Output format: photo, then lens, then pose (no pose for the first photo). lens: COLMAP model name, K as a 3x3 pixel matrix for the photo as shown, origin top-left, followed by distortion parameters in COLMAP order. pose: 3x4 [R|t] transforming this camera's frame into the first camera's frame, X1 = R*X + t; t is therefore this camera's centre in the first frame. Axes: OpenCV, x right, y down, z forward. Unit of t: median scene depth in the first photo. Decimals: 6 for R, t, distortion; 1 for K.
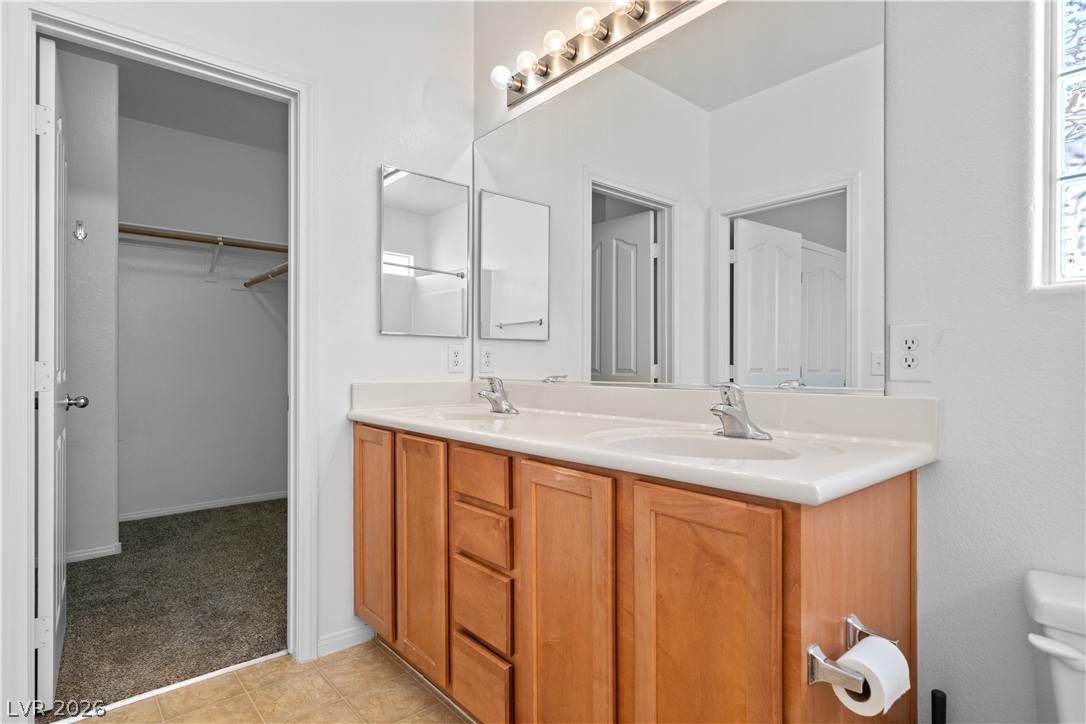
lens RADIAL K [[577.7, 0, 543.0], [0, 577.7, 362.0], [0, 0, 1]] dist [0.000784, 0.000066]
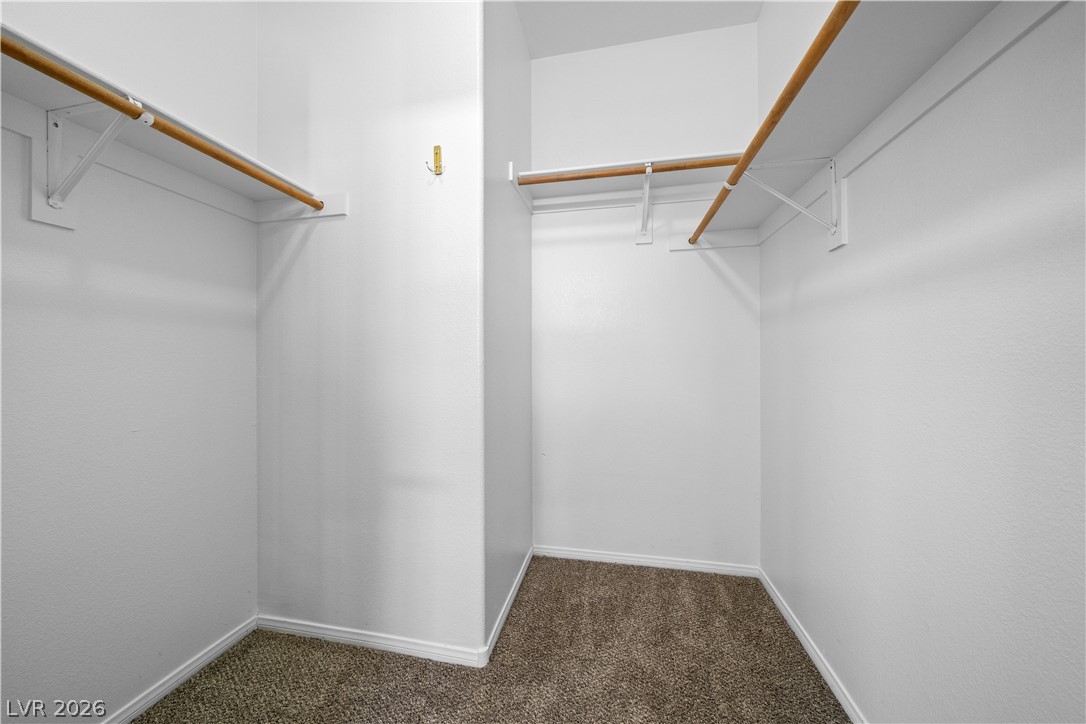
lens RADIAL K [[387.0, 0, 536.7], [0, 387.0, 360.0], [0, 0, 1]] dist [0.000858, 0.000096]
pose [[0.618565, 0.003249, -0.785727, -0.299222], [0.005252, 0.999952, 0.008270, -0.002089], [0.785716, -0.009242, 0.618519, 0.637058]]
